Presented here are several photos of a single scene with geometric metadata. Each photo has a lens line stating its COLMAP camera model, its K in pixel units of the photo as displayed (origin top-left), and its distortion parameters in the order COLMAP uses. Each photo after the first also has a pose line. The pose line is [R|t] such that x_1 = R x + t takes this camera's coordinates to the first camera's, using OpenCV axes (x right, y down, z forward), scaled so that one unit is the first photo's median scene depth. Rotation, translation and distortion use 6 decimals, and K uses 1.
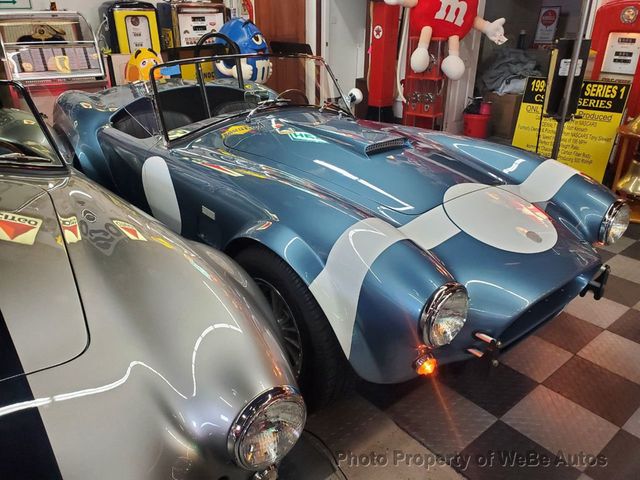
lens RADIAL K [[496.8, 0, 320.0], [0, 496.8, 240.0], [0, 0, 1]] dist [0.009541, 0.004891]
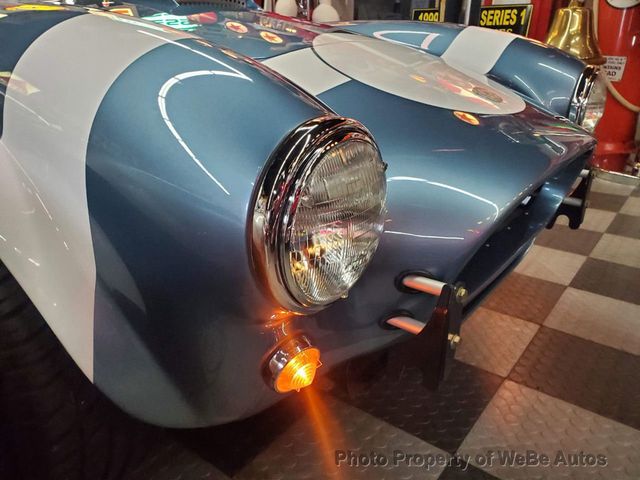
lens RADIAL K [[509.8, 0, 300.8], [0, 509.8, 238.5], [0, 0, 1]] dist [0.012286, 0.001198]
pose [[0.981432, -0.086194, 0.171351, 0.117922], [0.092427, 0.995305, -0.028719, 0.121795], [-0.168071, 0.044023, 0.984791, 0.447801]]
